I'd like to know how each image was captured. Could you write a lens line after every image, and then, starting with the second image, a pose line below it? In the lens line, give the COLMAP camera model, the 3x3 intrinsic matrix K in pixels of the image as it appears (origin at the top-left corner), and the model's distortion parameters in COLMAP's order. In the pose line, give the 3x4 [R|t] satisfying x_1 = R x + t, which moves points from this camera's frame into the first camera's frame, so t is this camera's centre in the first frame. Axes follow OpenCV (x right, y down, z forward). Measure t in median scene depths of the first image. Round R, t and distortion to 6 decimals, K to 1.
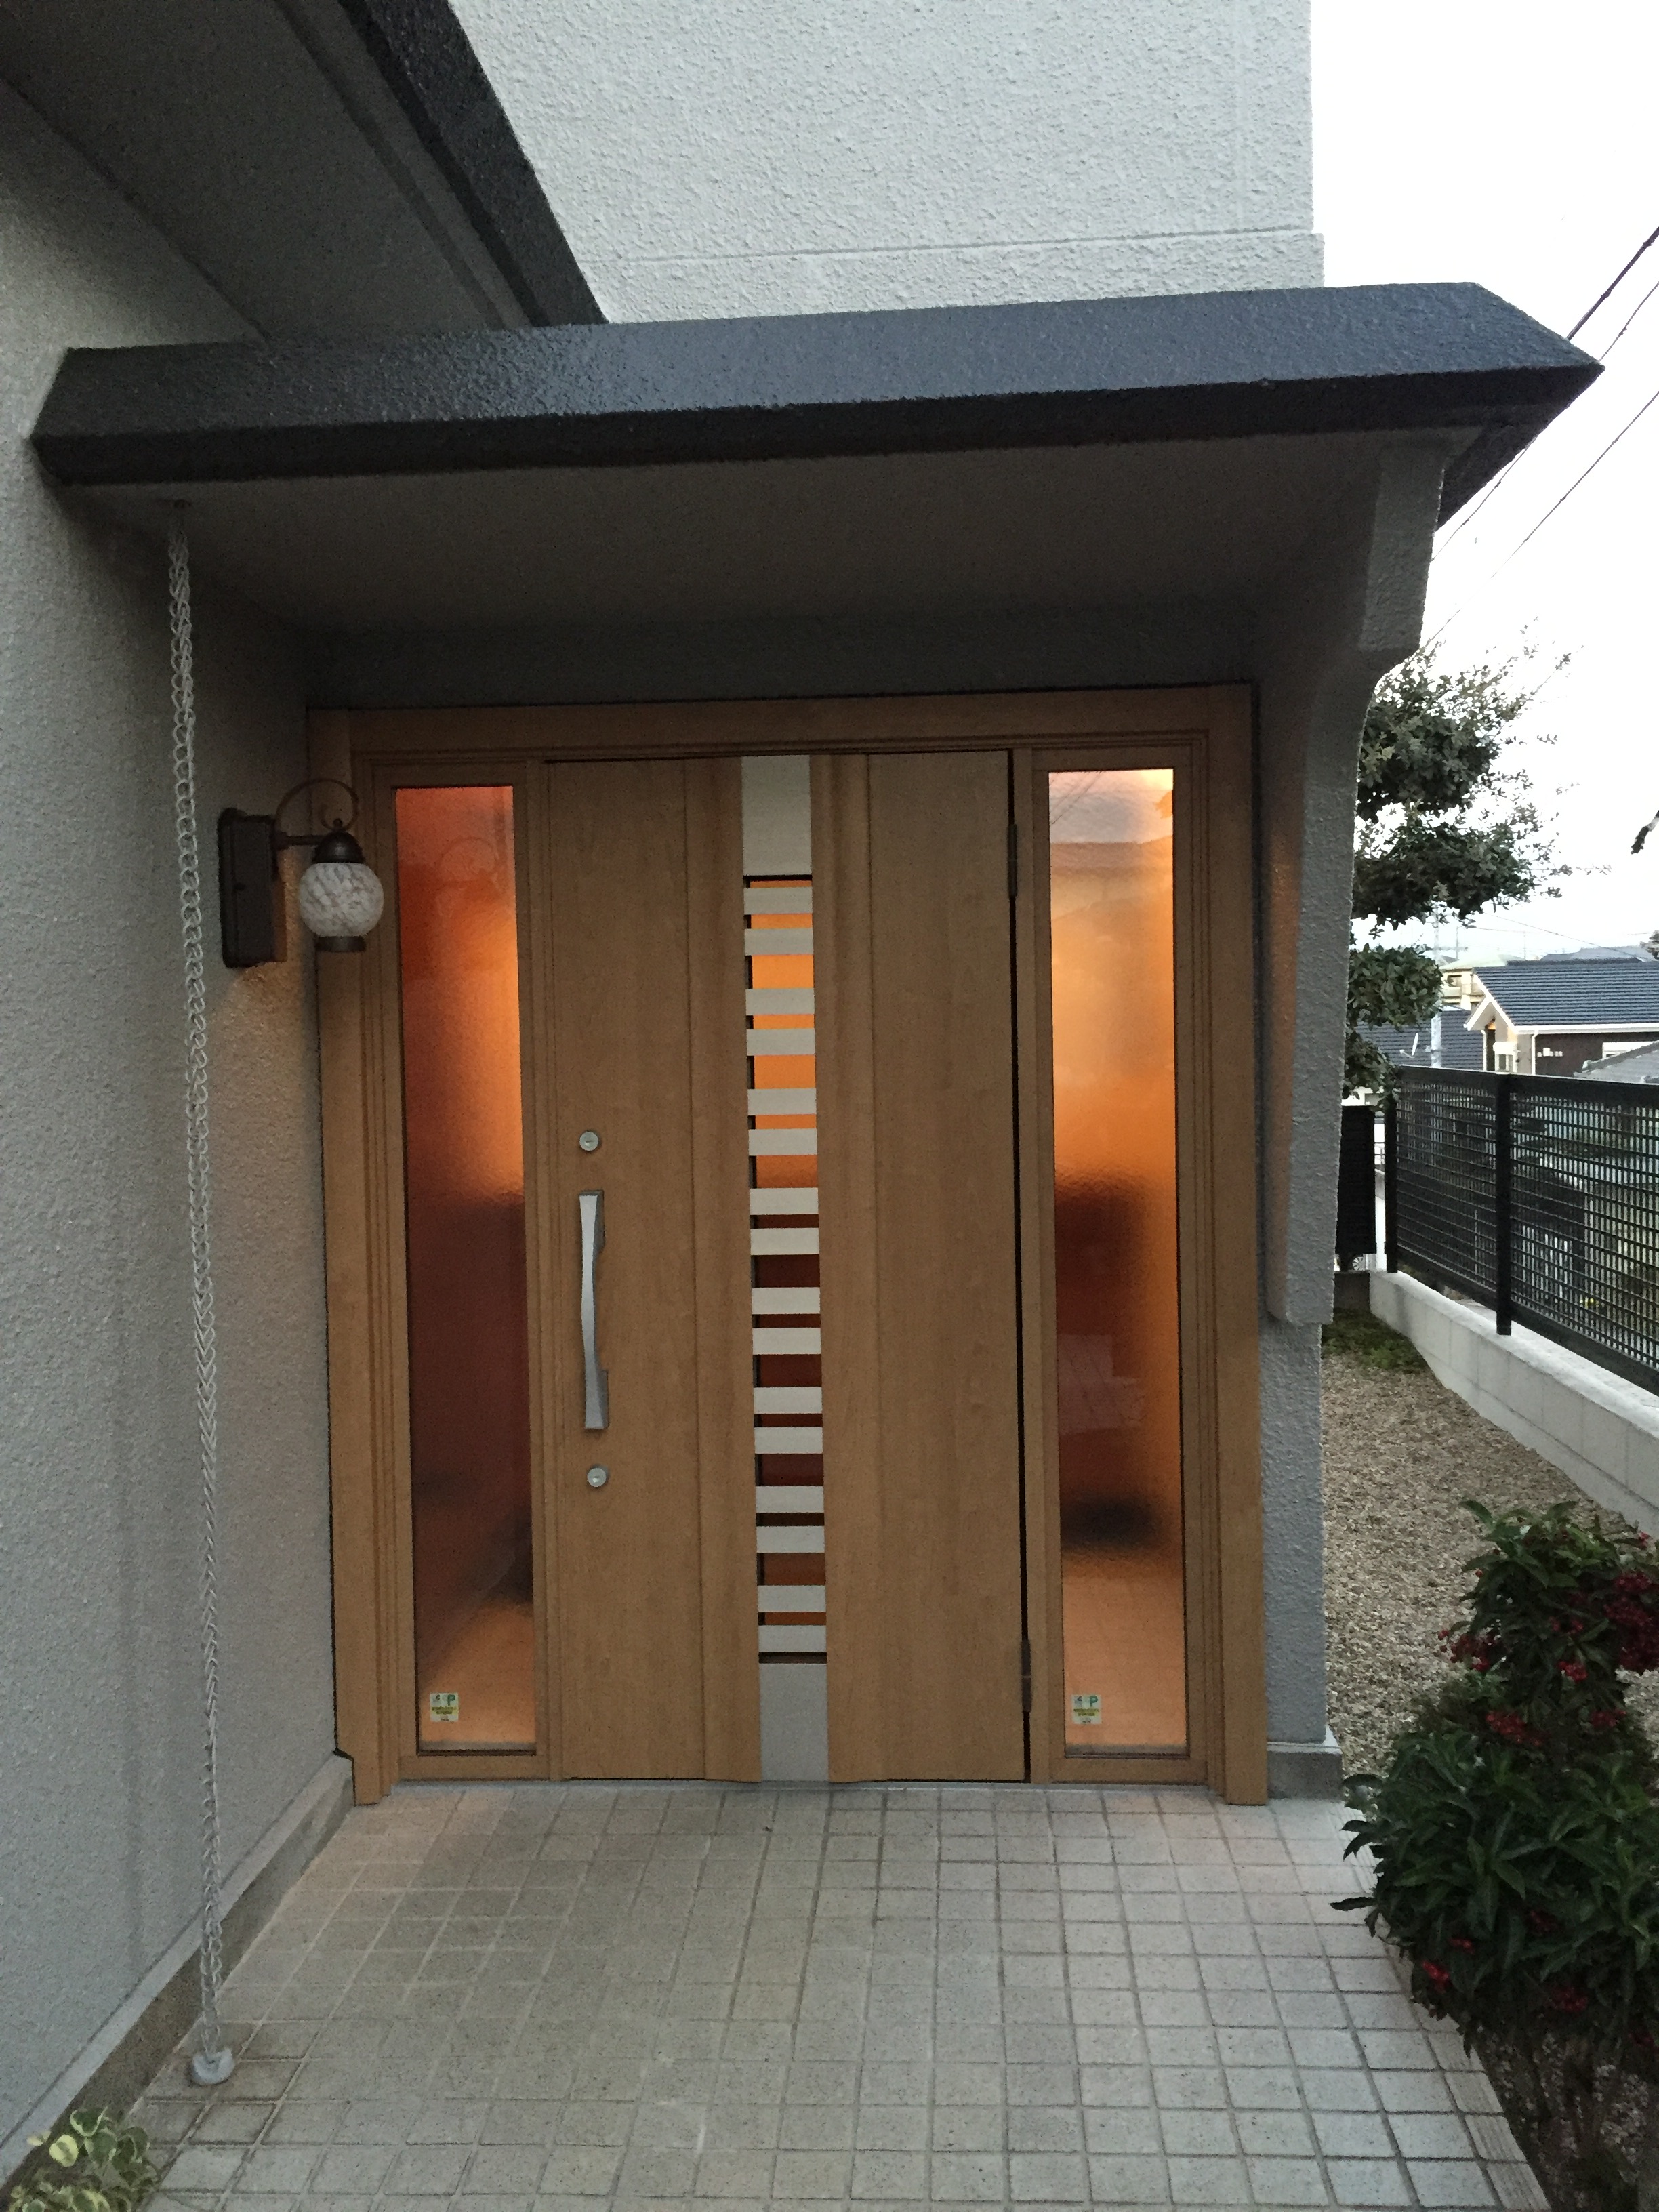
lens RADIAL K [[2177.2, 0, 810.2], [0, 2177.2, 1112.0], [0, 0, 1]] dist [0.196748, -0.204154]
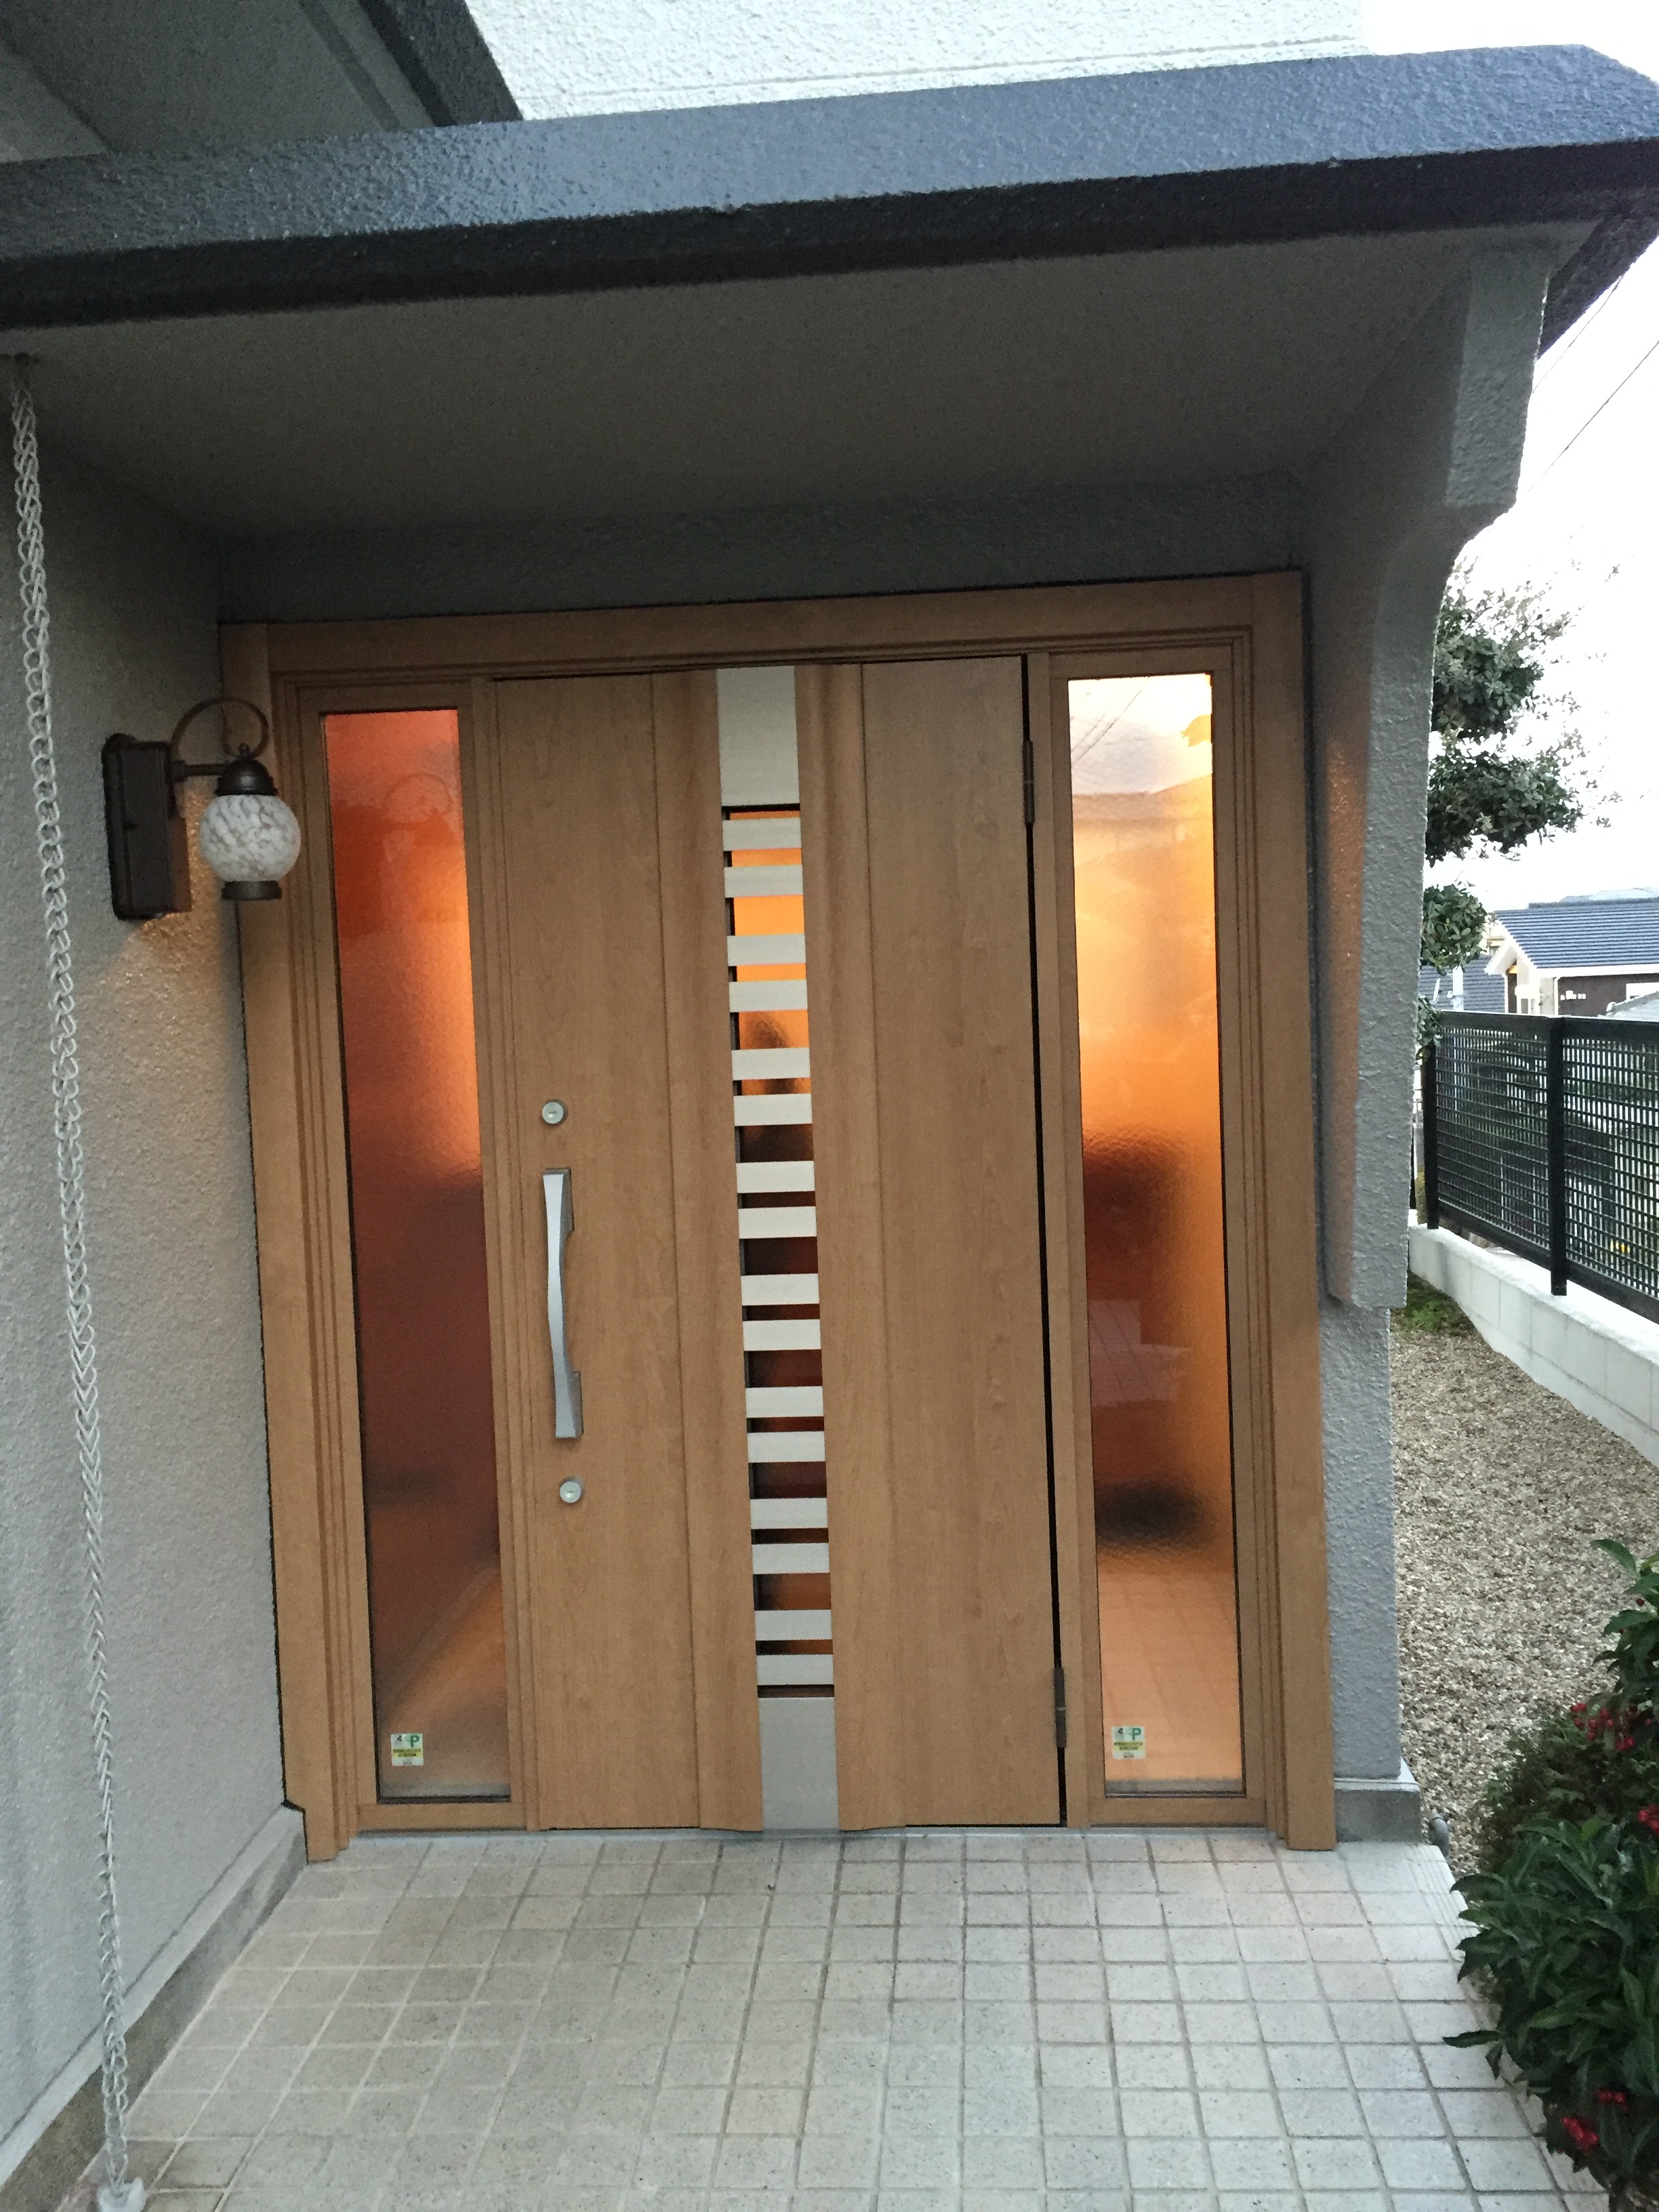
lens RADIAL K [[2185.6, 0, 829.5], [0, 2185.6, 1106.0], [0, 0, 1]] dist [0.181578, -0.218611]
pose [[0.999822, -0.018856, 0.001109, 0.009465], [0.018835, 0.999686, 0.016510, -0.001803], [-0.001420, -0.016486, 0.999863, 0.120585]]
